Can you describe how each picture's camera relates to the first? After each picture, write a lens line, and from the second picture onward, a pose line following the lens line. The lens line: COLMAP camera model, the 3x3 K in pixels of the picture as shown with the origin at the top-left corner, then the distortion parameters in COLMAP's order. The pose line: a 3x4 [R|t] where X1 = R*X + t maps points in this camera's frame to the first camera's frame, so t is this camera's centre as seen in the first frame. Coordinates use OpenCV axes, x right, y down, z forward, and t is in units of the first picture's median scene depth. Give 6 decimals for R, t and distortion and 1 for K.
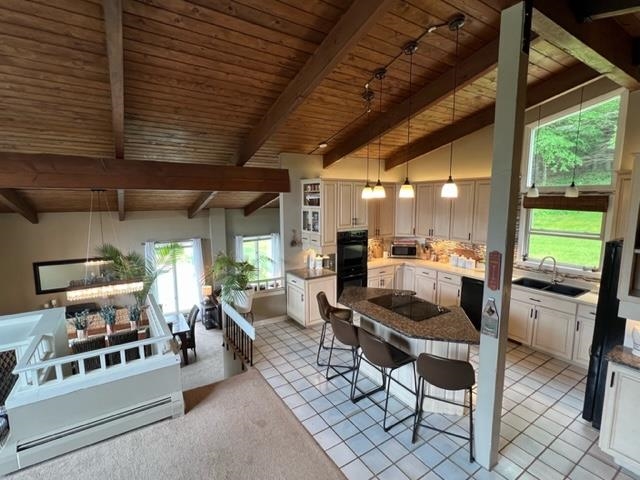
lens RADIAL K [[308.2, 0, 320.0], [0, 308.2, 240.0], [0, 0, 1]] dist [0.000907, 0.000009]
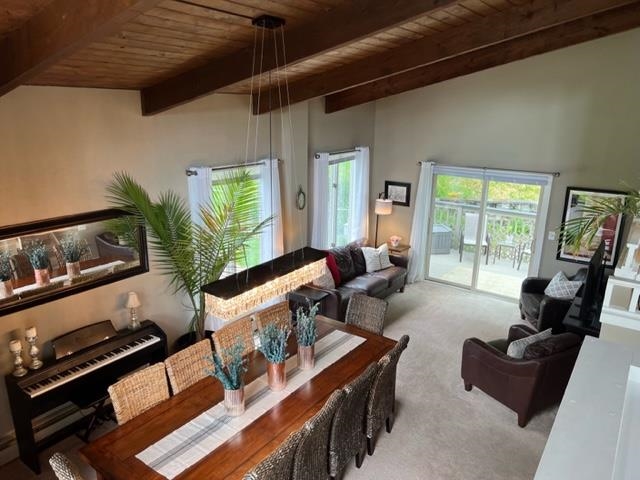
lens RADIAL K [[478.8, 0, 321.1], [0, 478.8, 240.9], [0, 0, 1]] dist [0.067981, -0.080882]
pose [[0.927776, -0.081400, 0.364151, -0.941002], [0.023155, 0.986594, 0.161543, 0.002630], [-0.372419, -0.141444, 0.917223, 0.439629]]
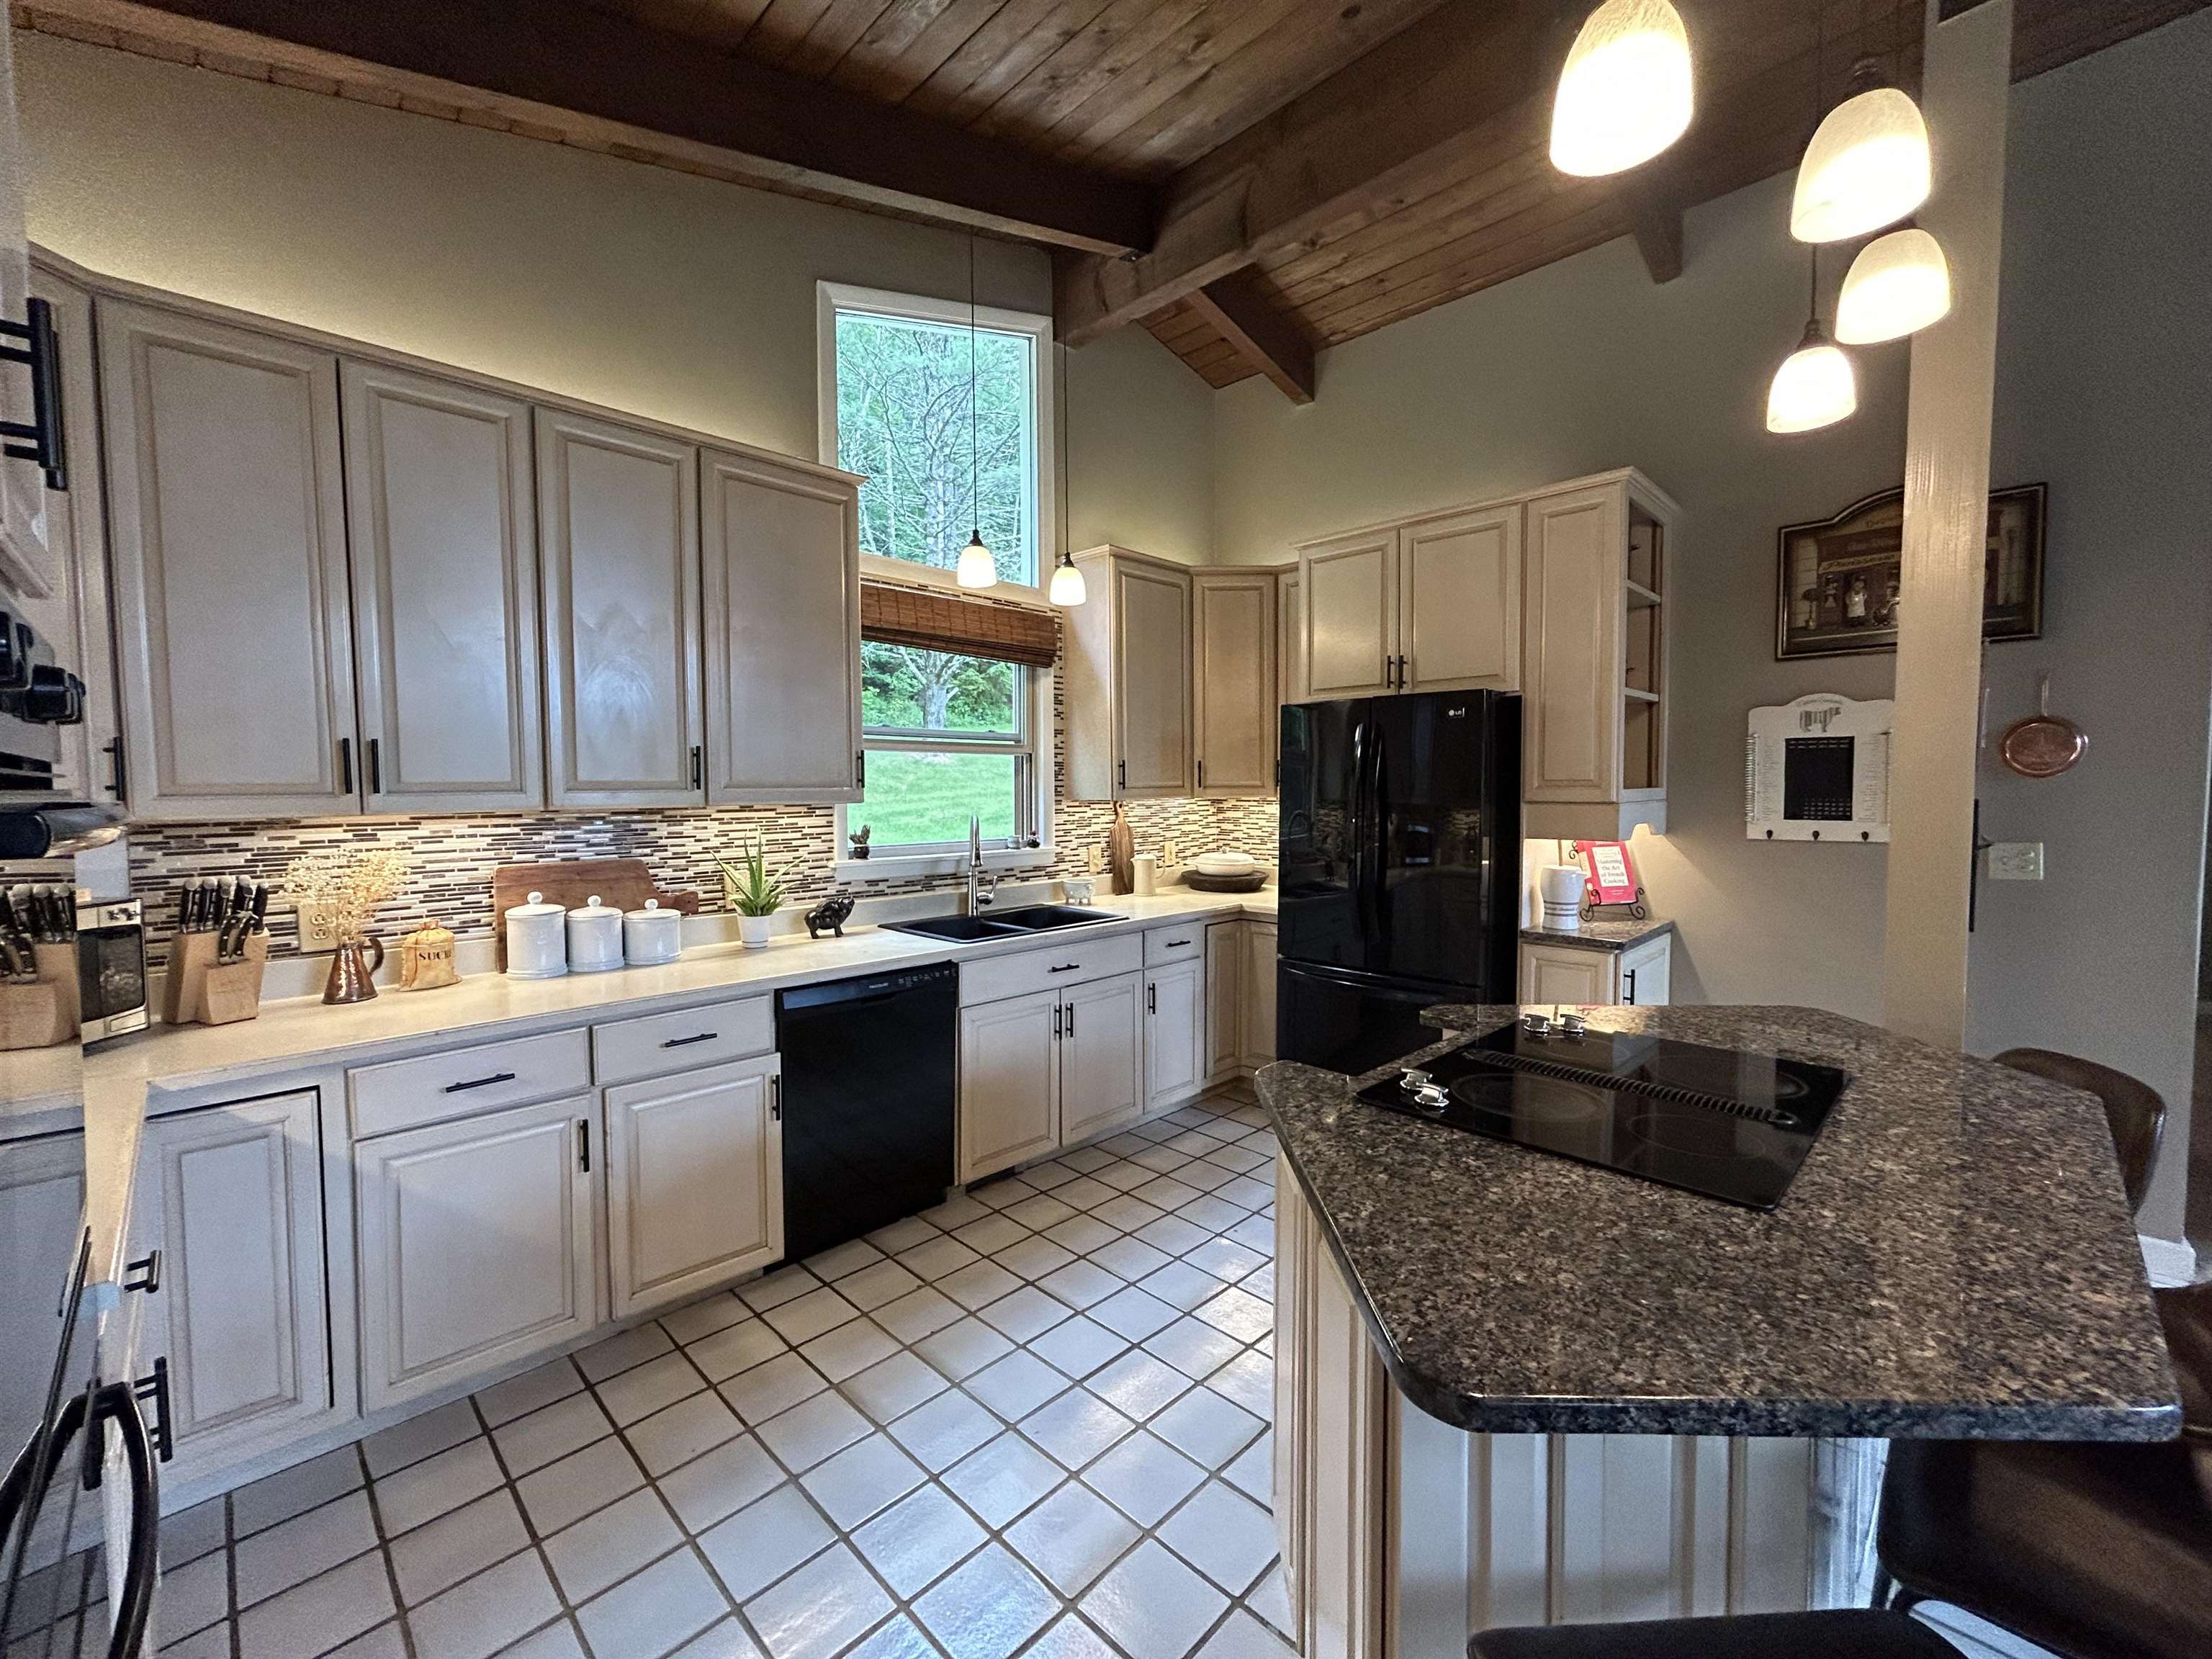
lens RADIAL K [[899.1, 0, 1102.7], [0, 899.1, 826.8], [0, 0, 1]] dist [0.000243, 0.000071]
pose [[-0.208574, -0.043736, 0.977028, -0.055451], [0.135661, 0.988048, 0.073190, 0.015394], [-0.968552, 0.147810, -0.200148, 0.868758]]
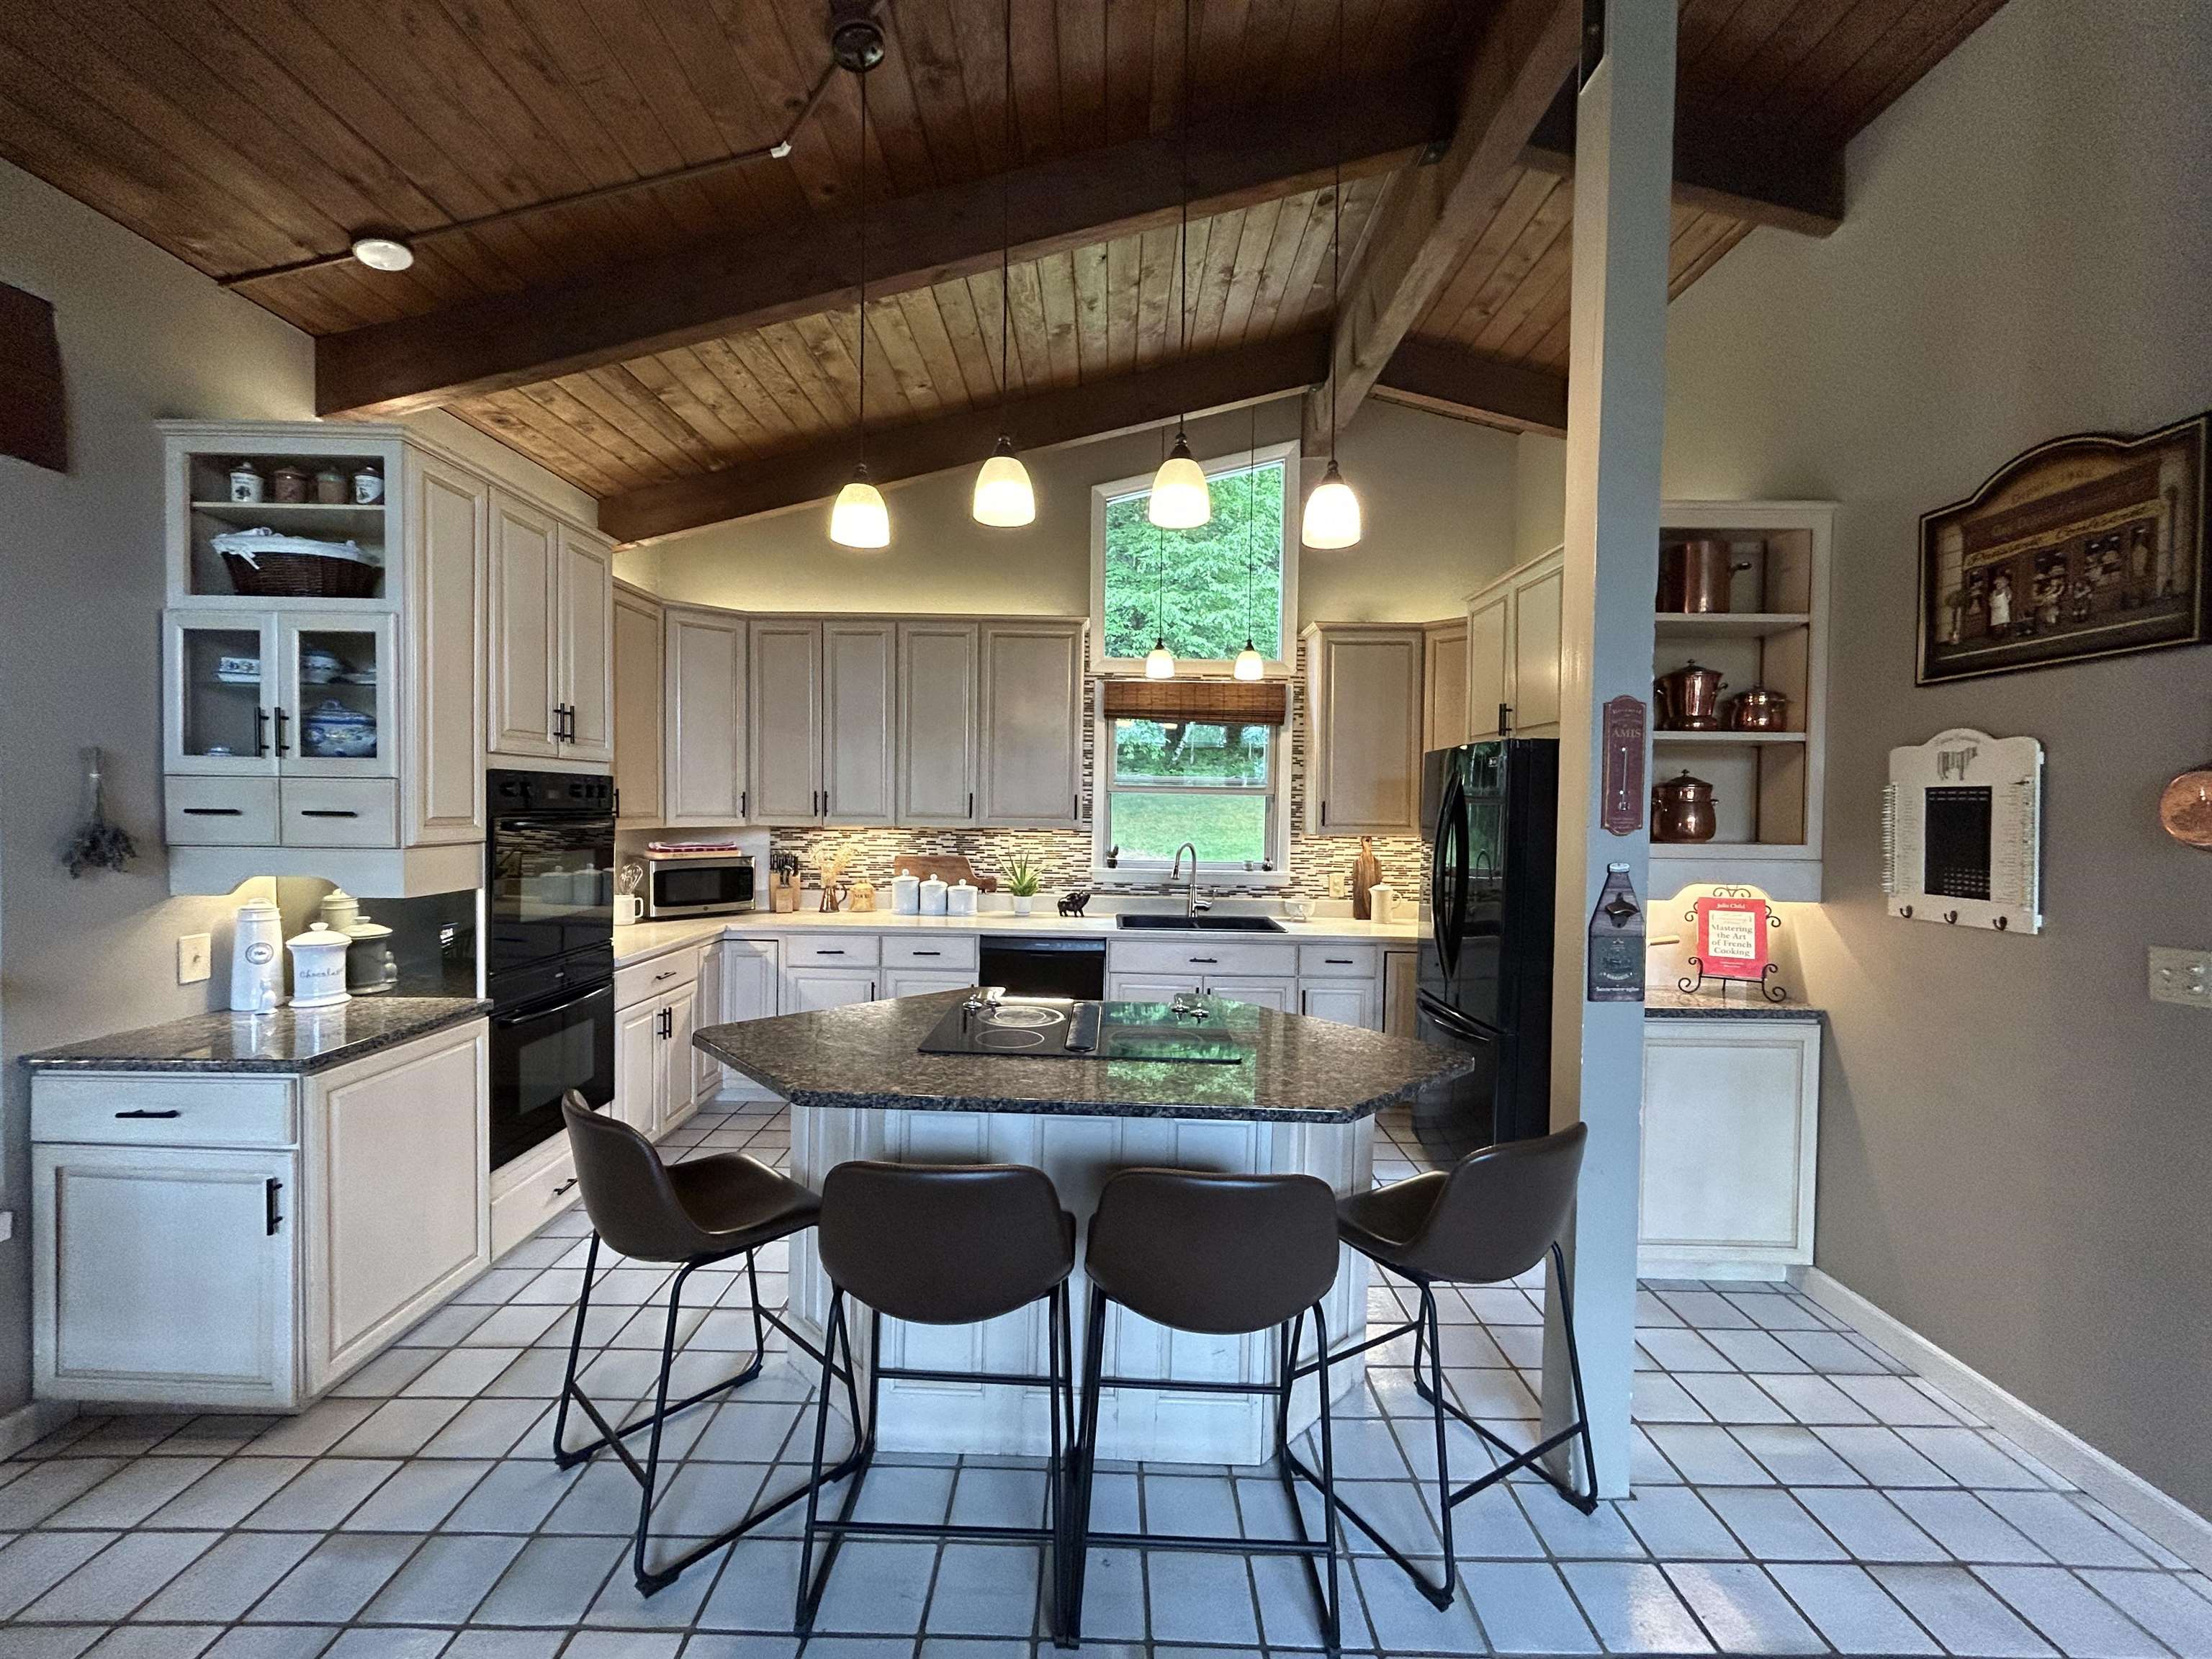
lens RADIAL K [[899.1, 0, 1102.7], [0, 899.1, 826.8], [0, 0, 1]] dist [0.000243, 0.000071]
pose [[0.551664, -0.009654, 0.834011, -0.174831], [0.094398, 0.994231, -0.050932, 0.065678], [-0.828708, 0.106826, 0.549392, 0.403858]]
